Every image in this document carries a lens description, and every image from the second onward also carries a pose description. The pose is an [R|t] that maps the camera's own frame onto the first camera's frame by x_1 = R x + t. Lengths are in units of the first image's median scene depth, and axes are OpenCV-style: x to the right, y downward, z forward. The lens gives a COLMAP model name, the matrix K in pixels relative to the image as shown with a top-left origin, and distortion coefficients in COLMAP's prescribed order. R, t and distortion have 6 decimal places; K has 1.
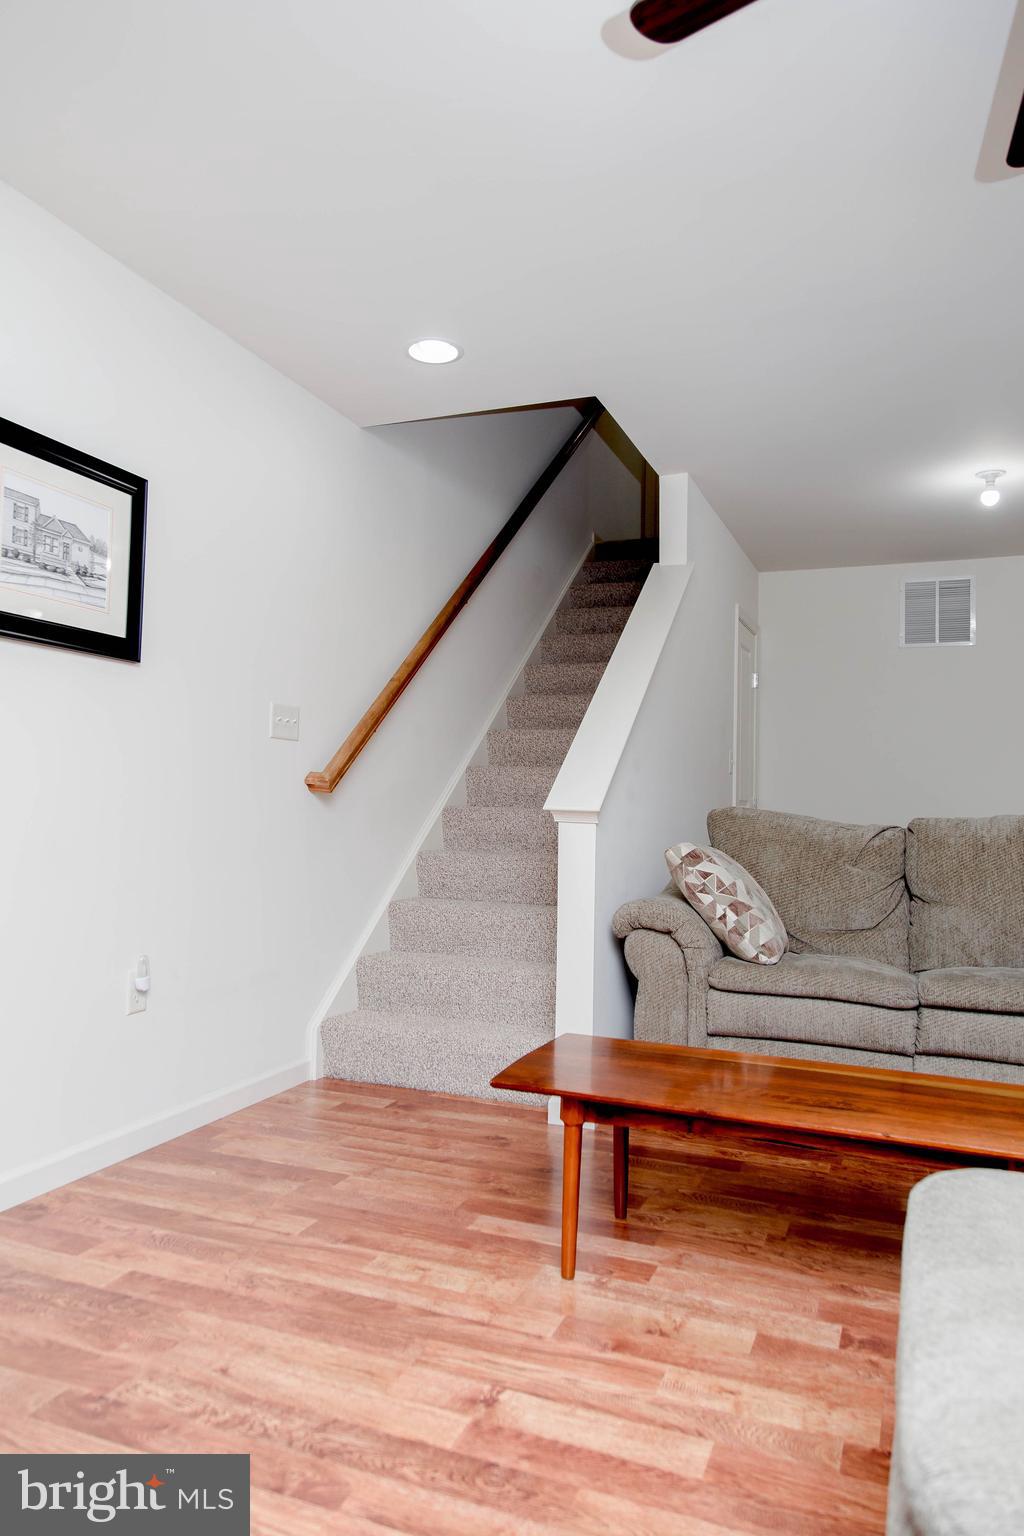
lens RADIAL K [[1056.8, 0, 512.9], [0, 1056.8, 770.7], [0, 0, 1]] dist [0.000884, 0.005664]
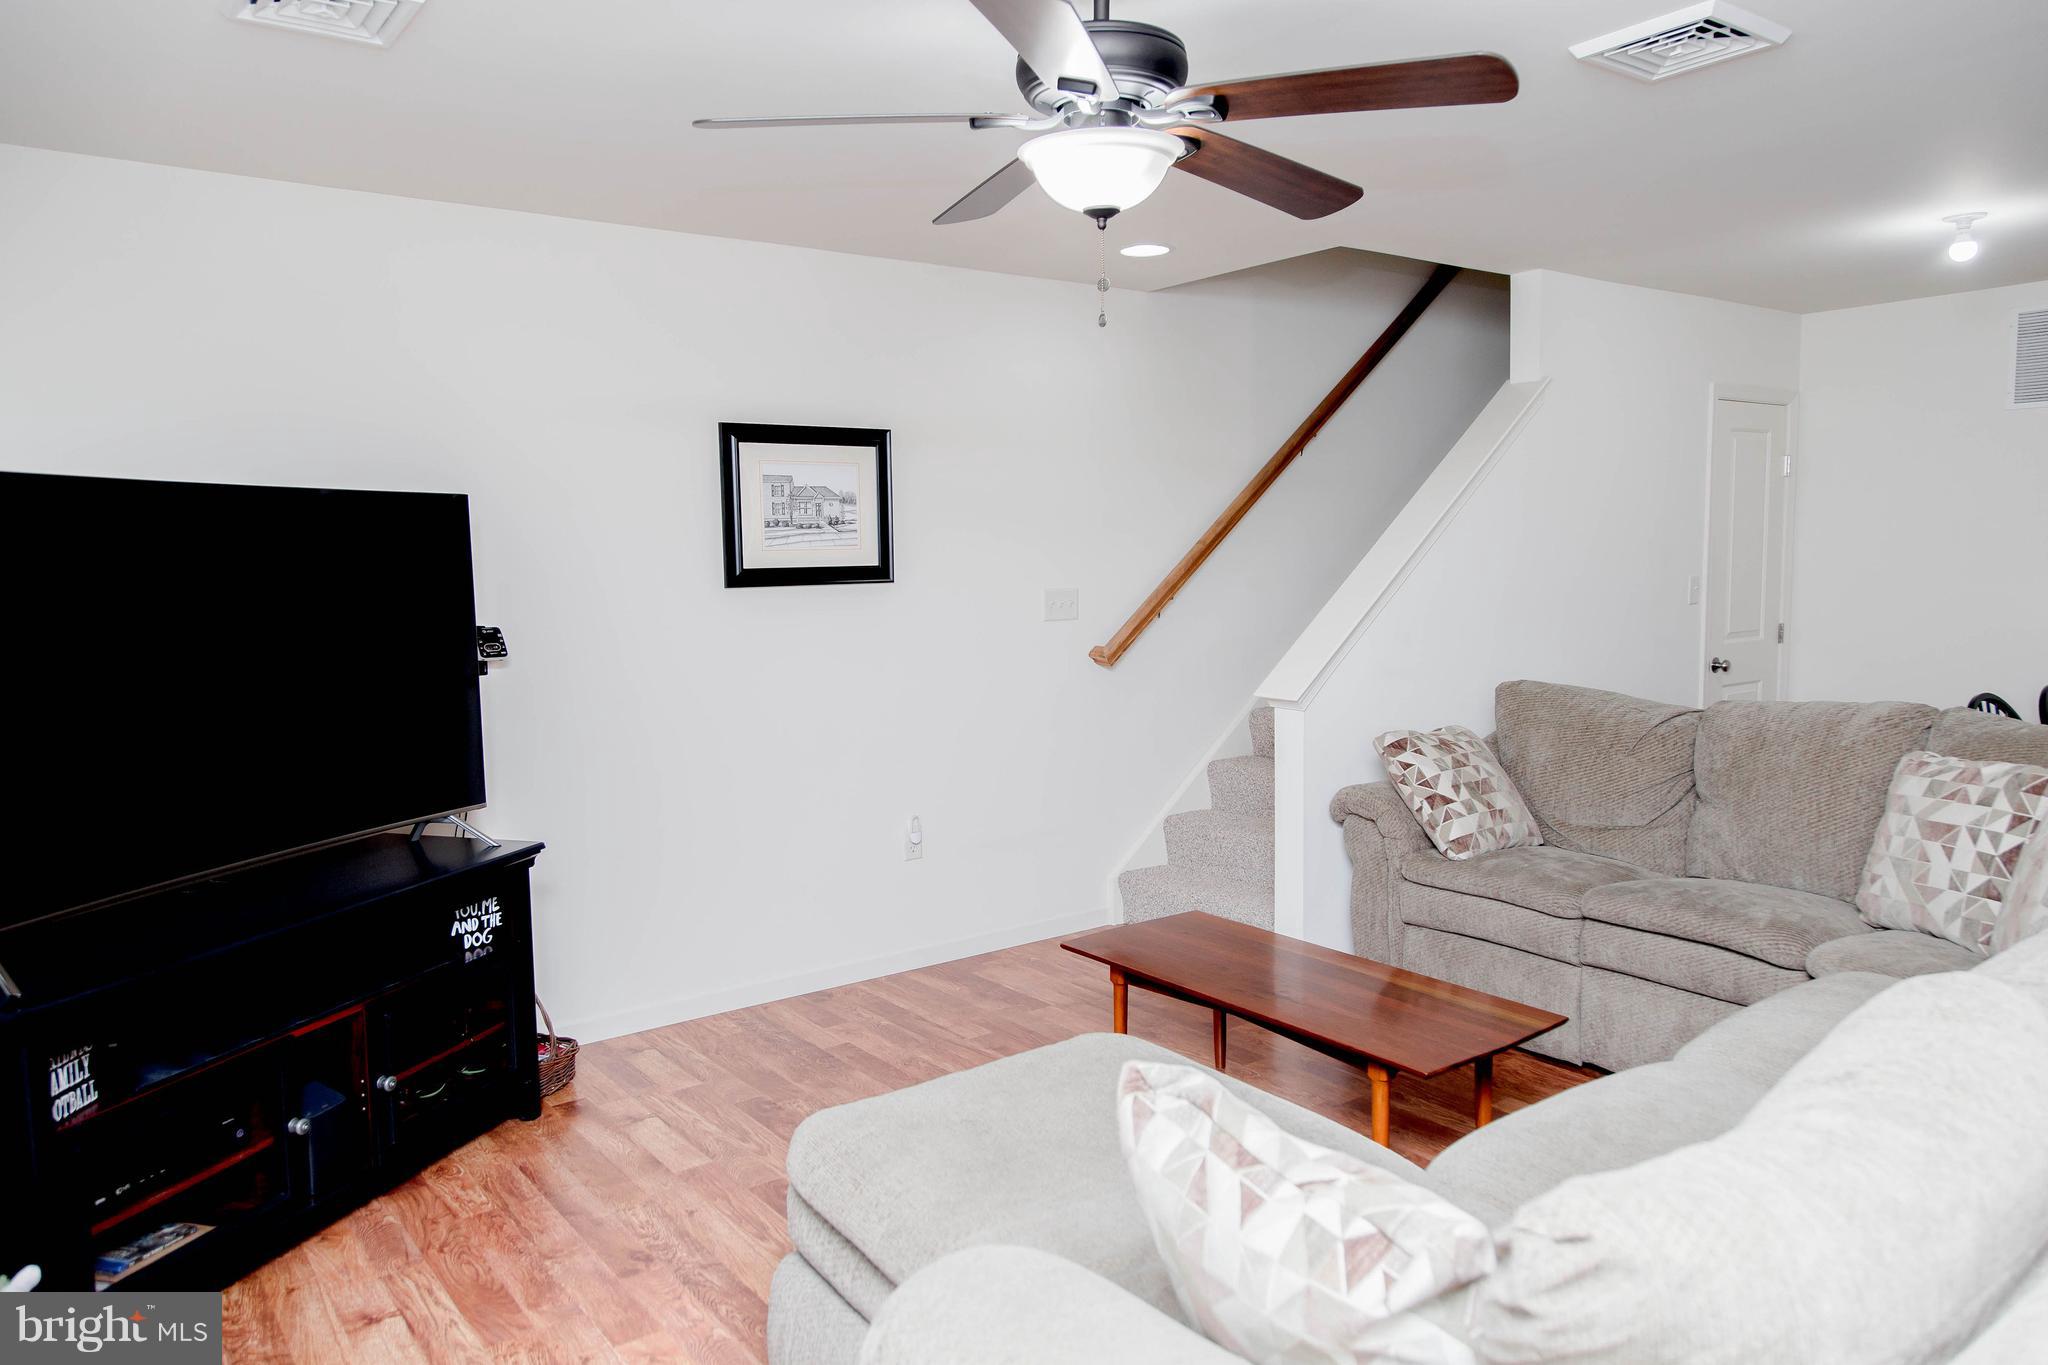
lens RADIAL K [[1409.0, 0, 1007.5], [0, 1409.0, 721.1], [0, 0, 1]] dist [0.000884, 0.005664]
pose [[0.850445, 0.028180, -0.525309, 0.615620], [0.053908, 0.988639, 0.140309, -0.163266], [0.523295, -0.147644, 0.839264, -0.323992]]
